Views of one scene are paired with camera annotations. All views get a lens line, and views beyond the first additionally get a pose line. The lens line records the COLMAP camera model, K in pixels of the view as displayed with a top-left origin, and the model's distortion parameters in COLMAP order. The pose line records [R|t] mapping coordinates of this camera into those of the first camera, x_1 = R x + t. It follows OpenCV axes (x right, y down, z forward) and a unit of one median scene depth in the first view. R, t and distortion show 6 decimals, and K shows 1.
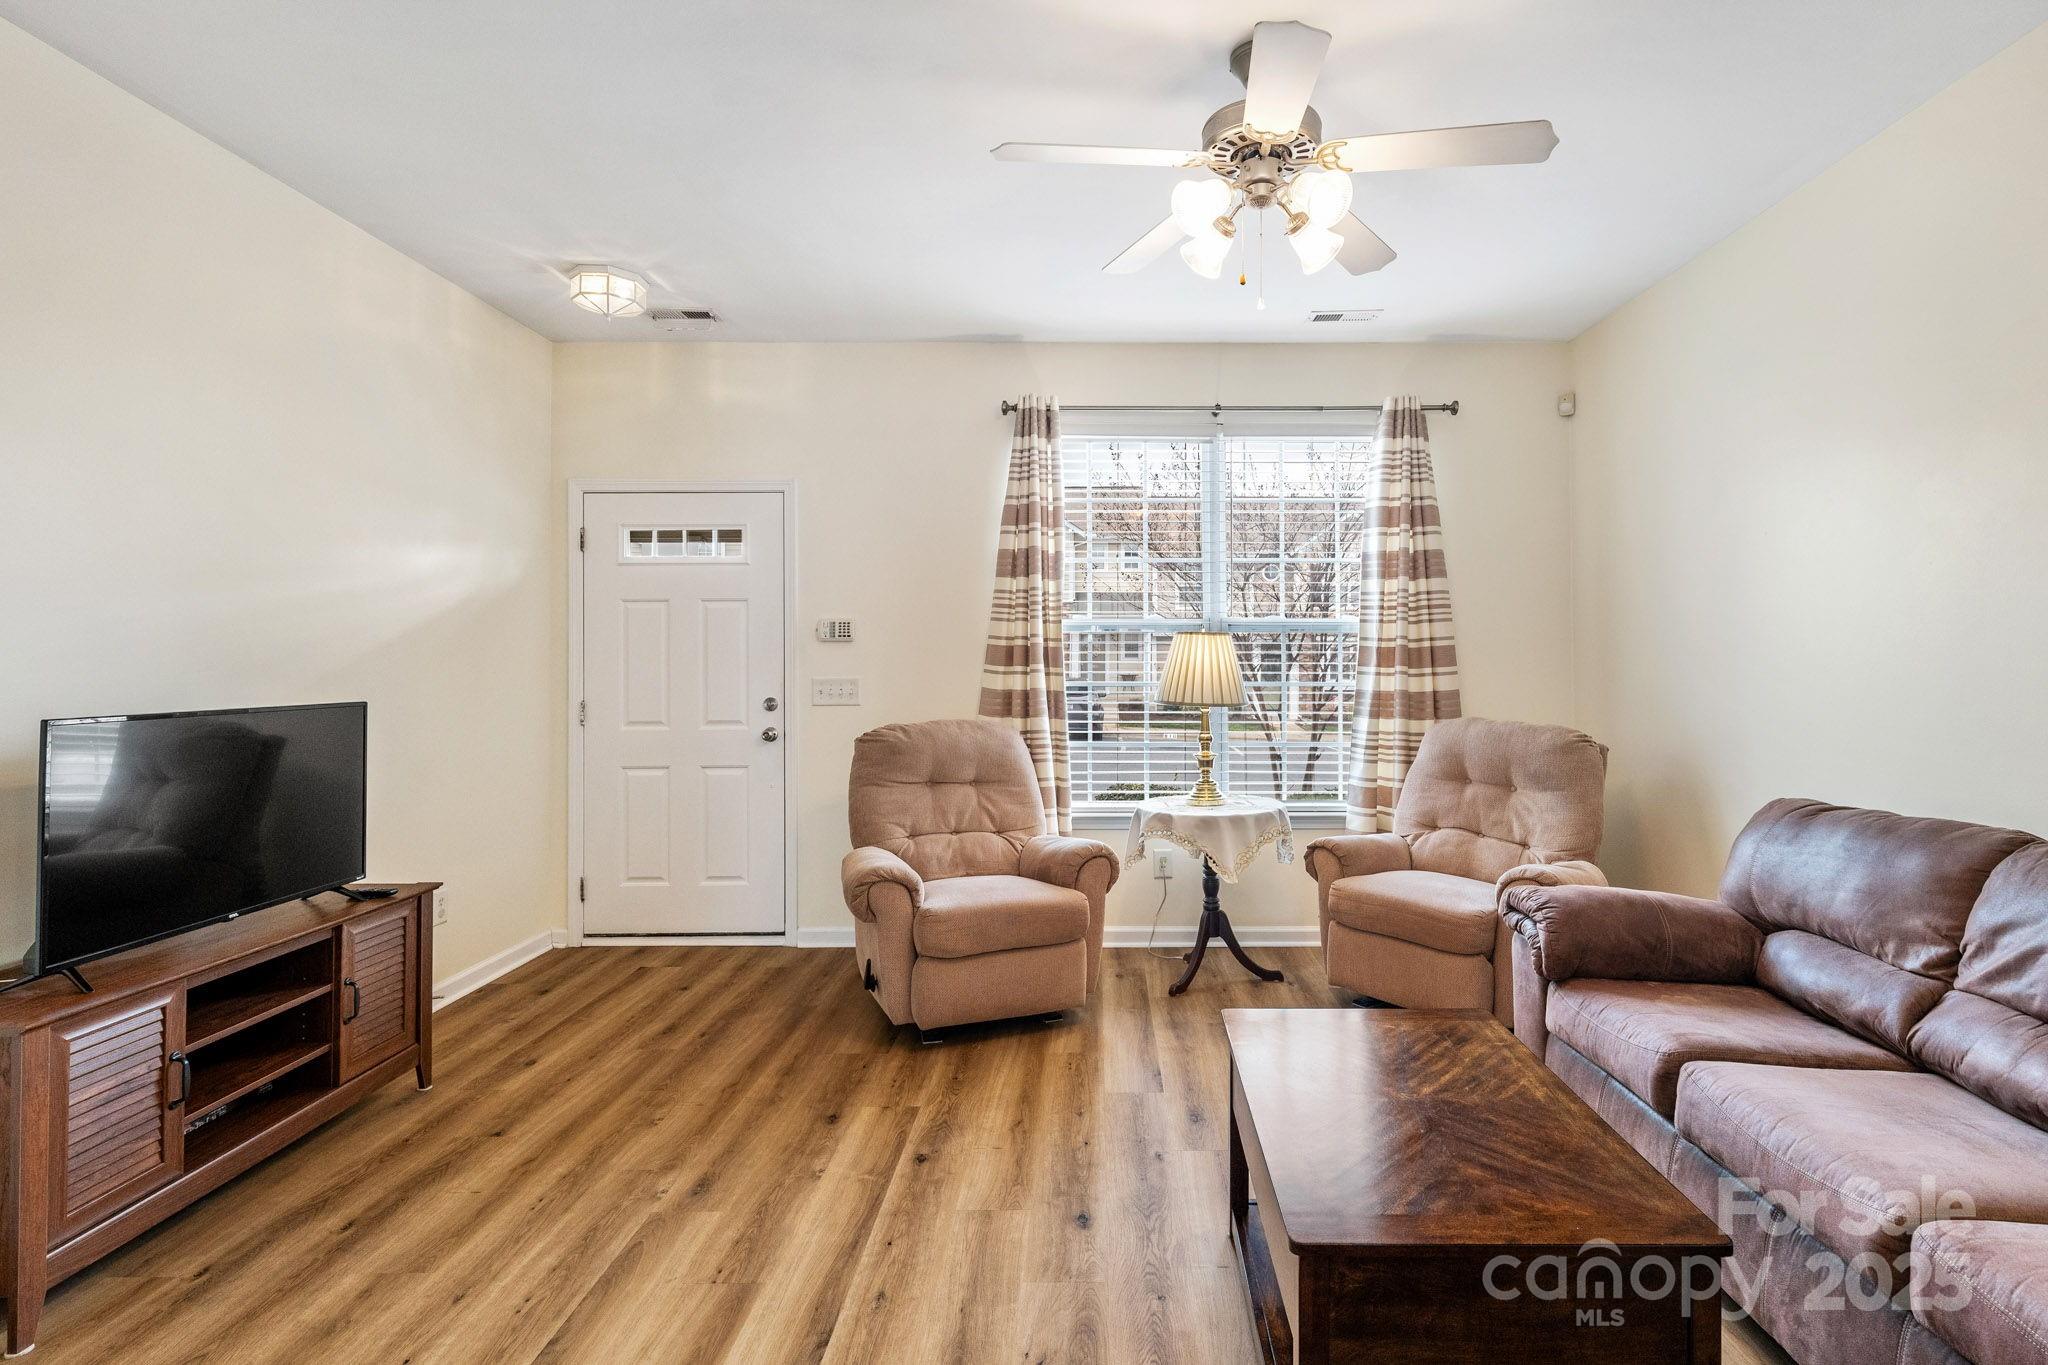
lens RADIAL K [[952.0, 0, 1101.6], [0, 952.0, 664.1], [0, 0, 1]] dist [-0.000772, -0.000099]
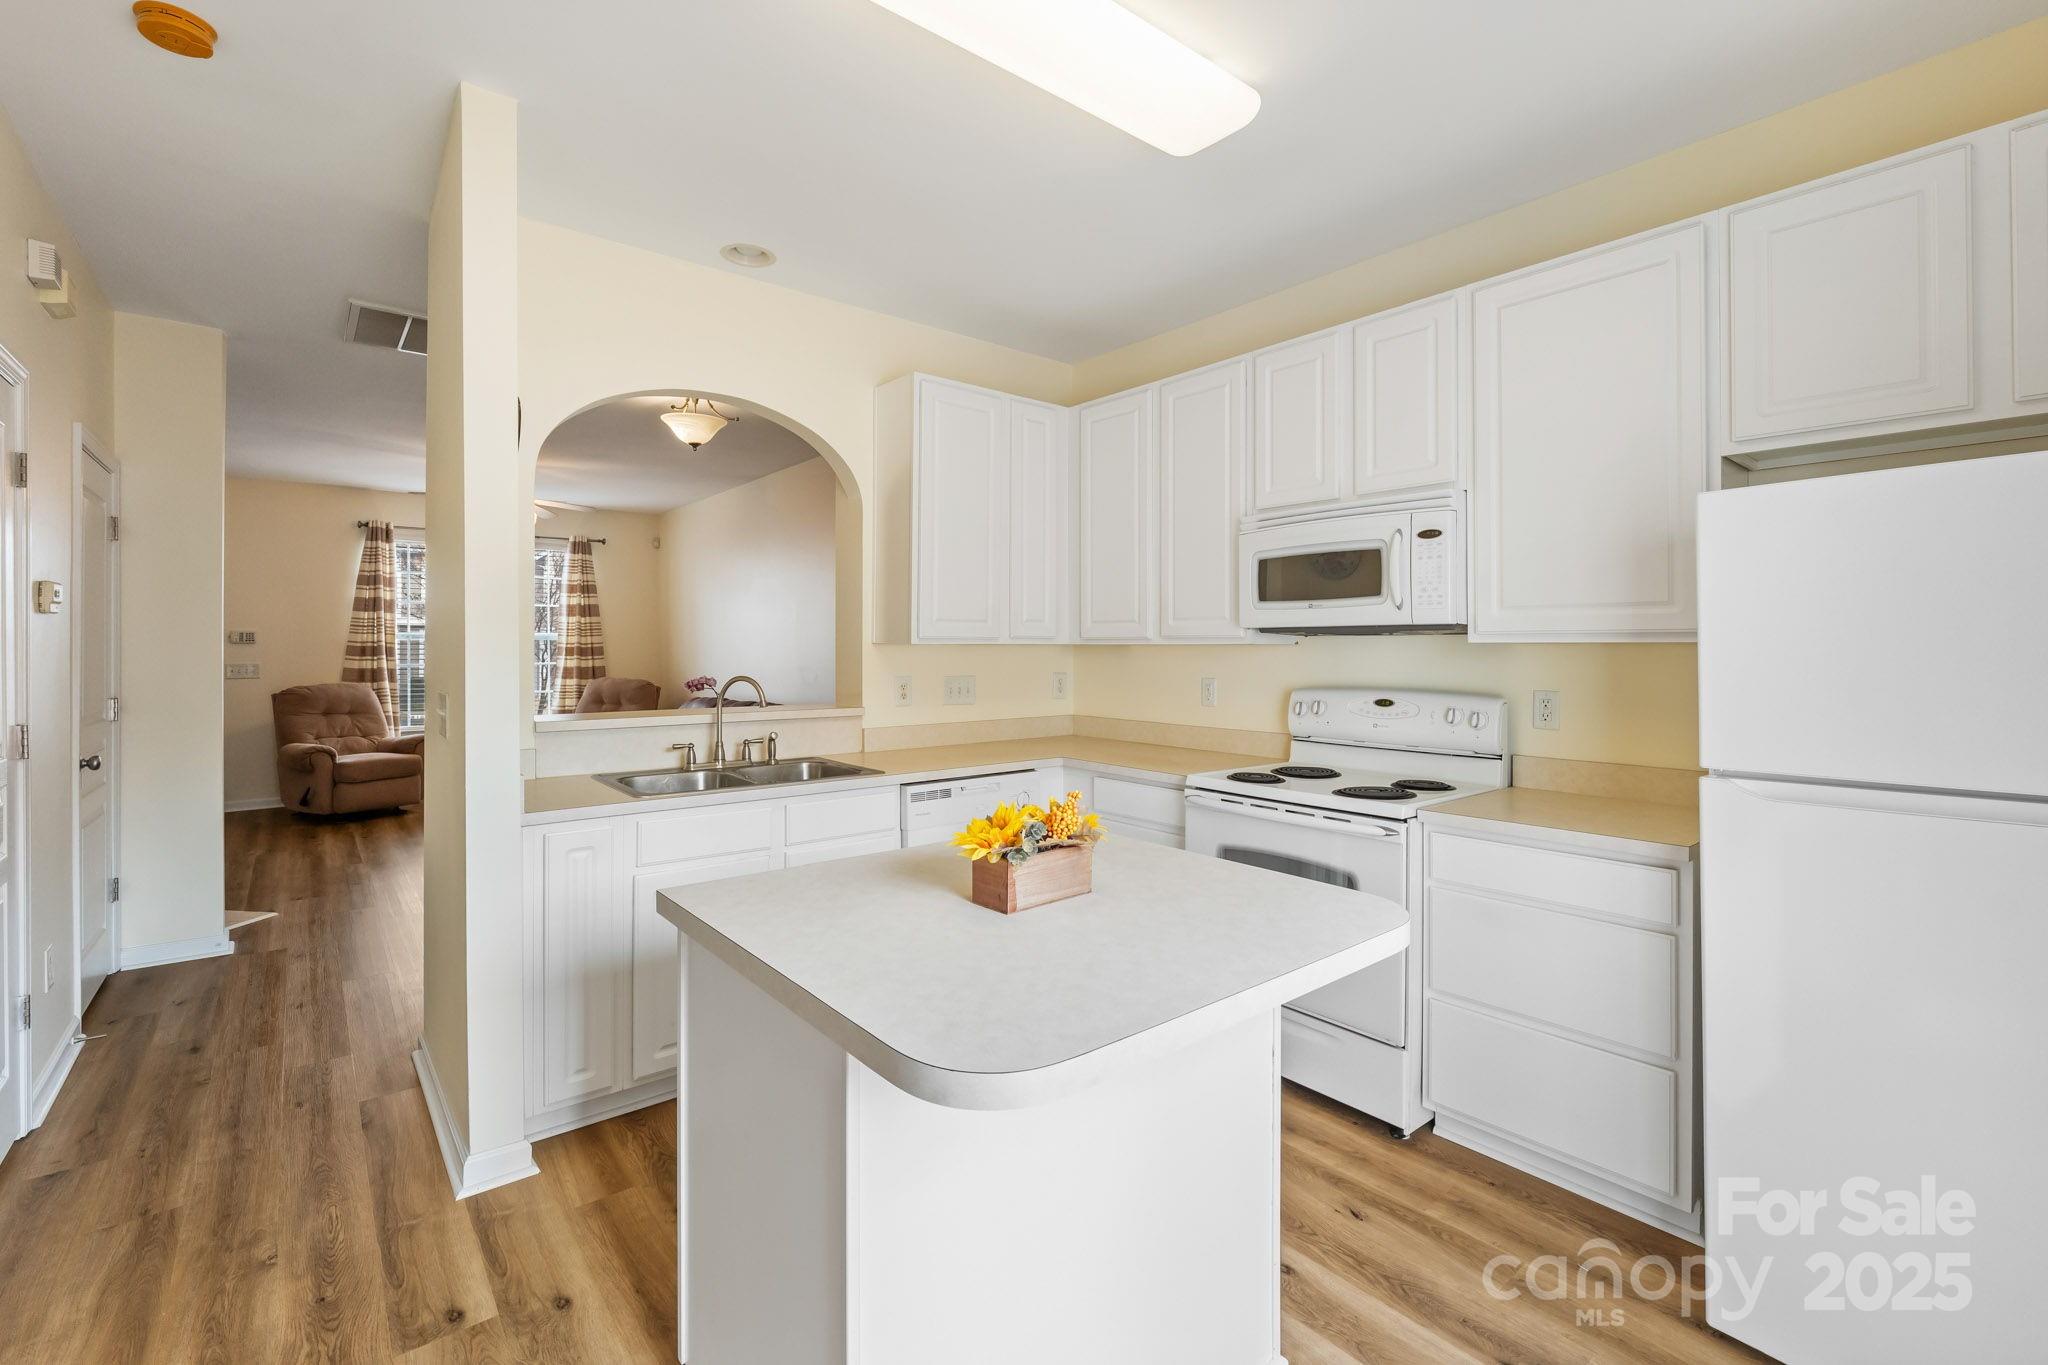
lens RADIAL K [[927.6, 0, 1011.3], [0, 927.6, 646.5], [0, 0, 1]] dist [0.008460, -0.001217]
pose [[0.799030, 0.000924, 0.601291, -0.188562], [0.000018, 0.999999, -0.001561, -0.016151], [-0.601292, 0.001258, 0.799029, -1.382332]]
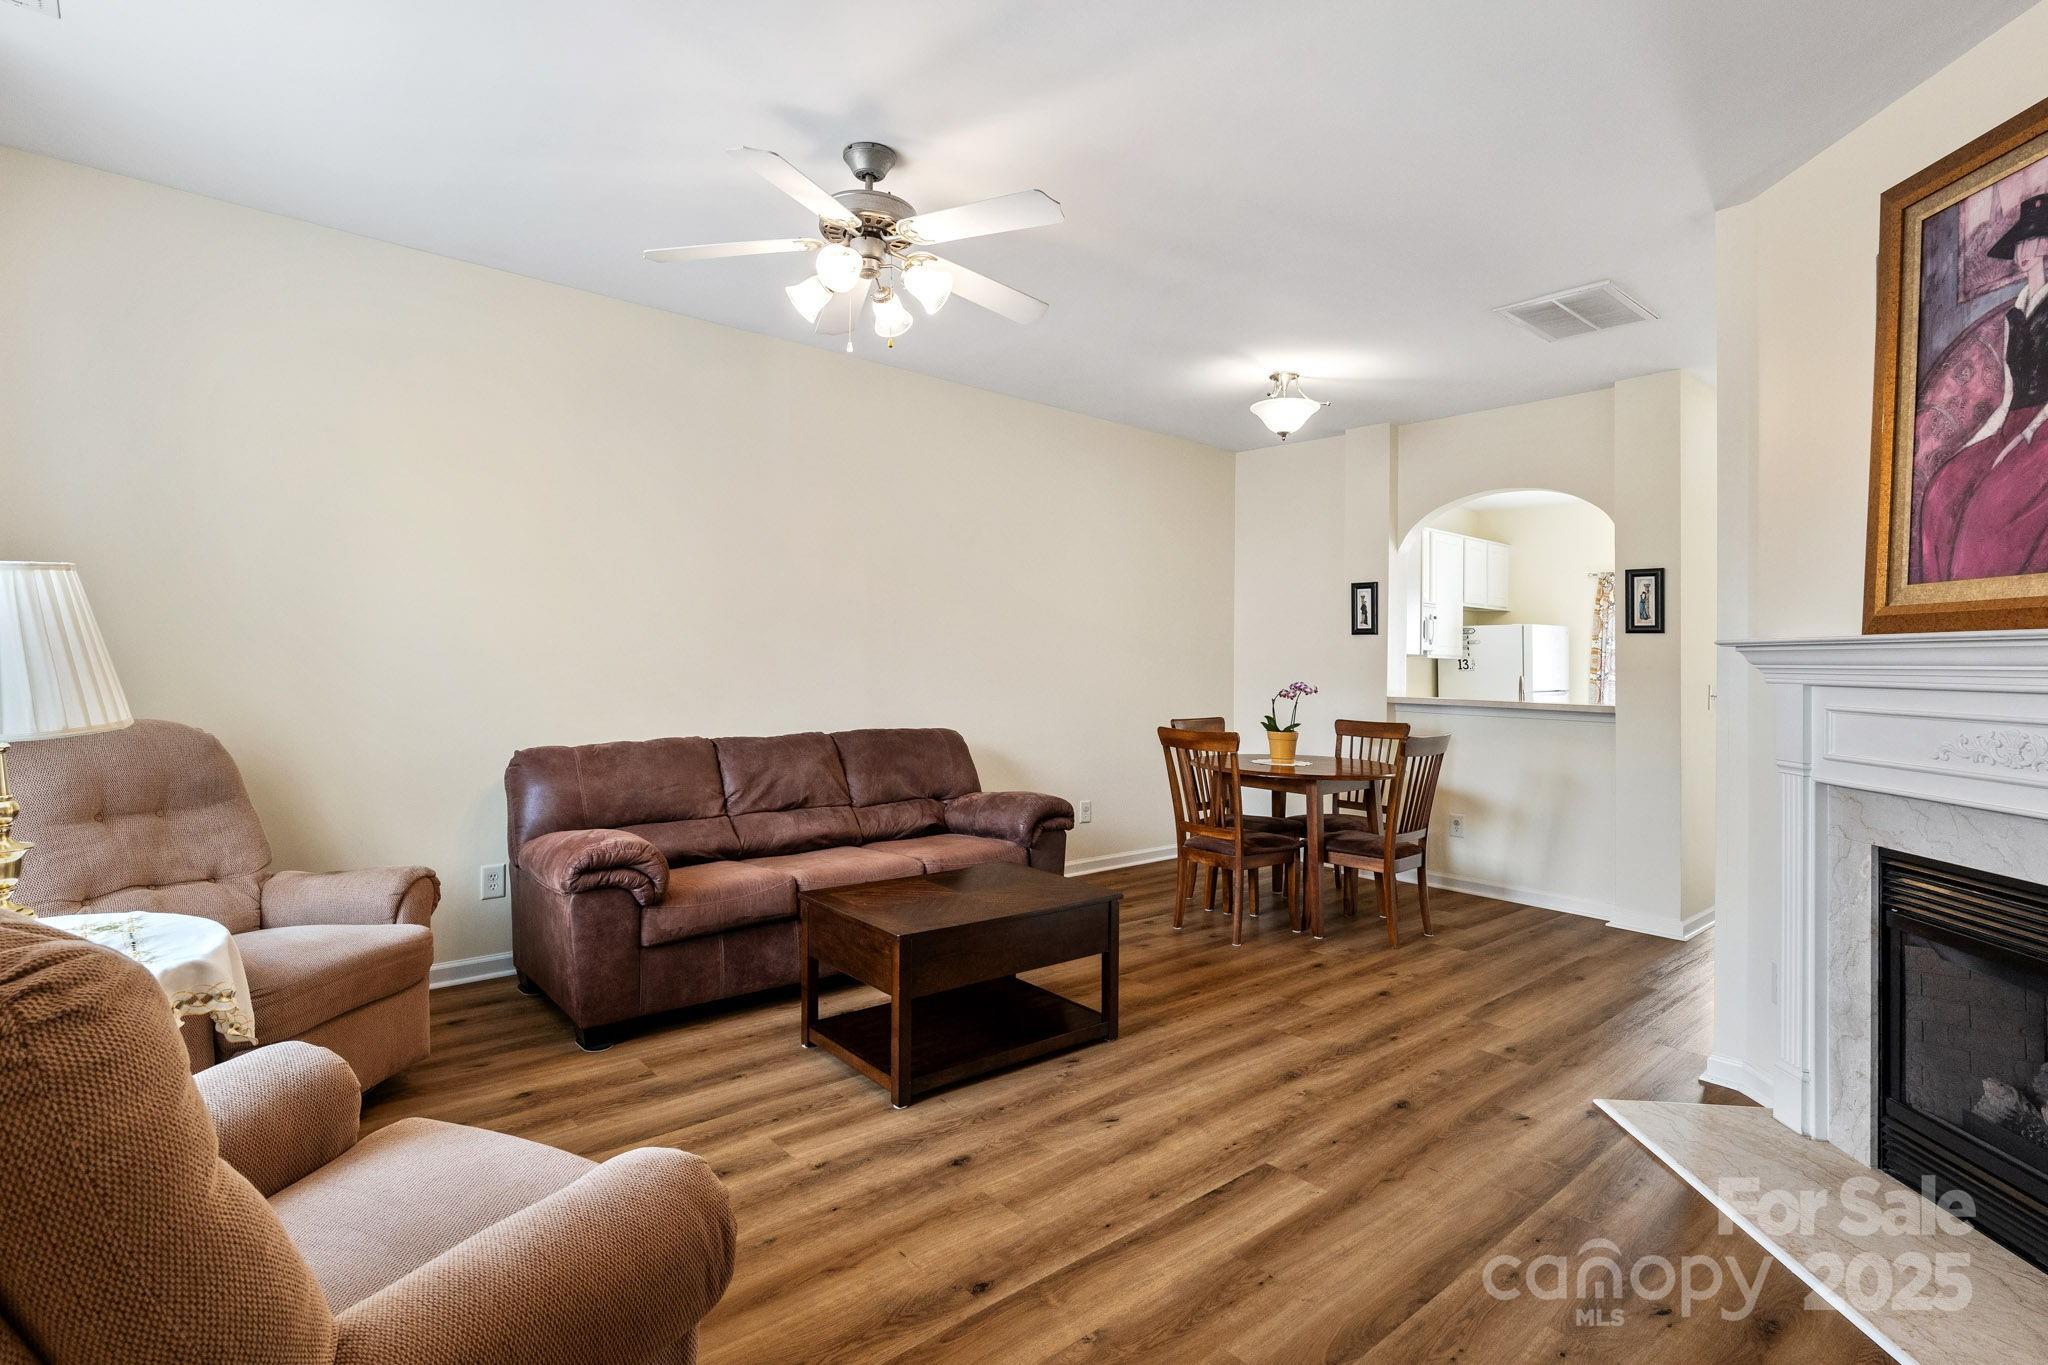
lens RADIAL K [[986.2, 0, 979.6], [0, 986.2, 622.4], [0, 0, 1]] dist [0.000425, 0.000156]
pose [[-0.620492, 0.017917, 0.784008, -0.452332], [-0.022166, 0.998939, -0.040373, 0.005214], [-0.783899, -0.042429, -0.619436, 0.829304]]
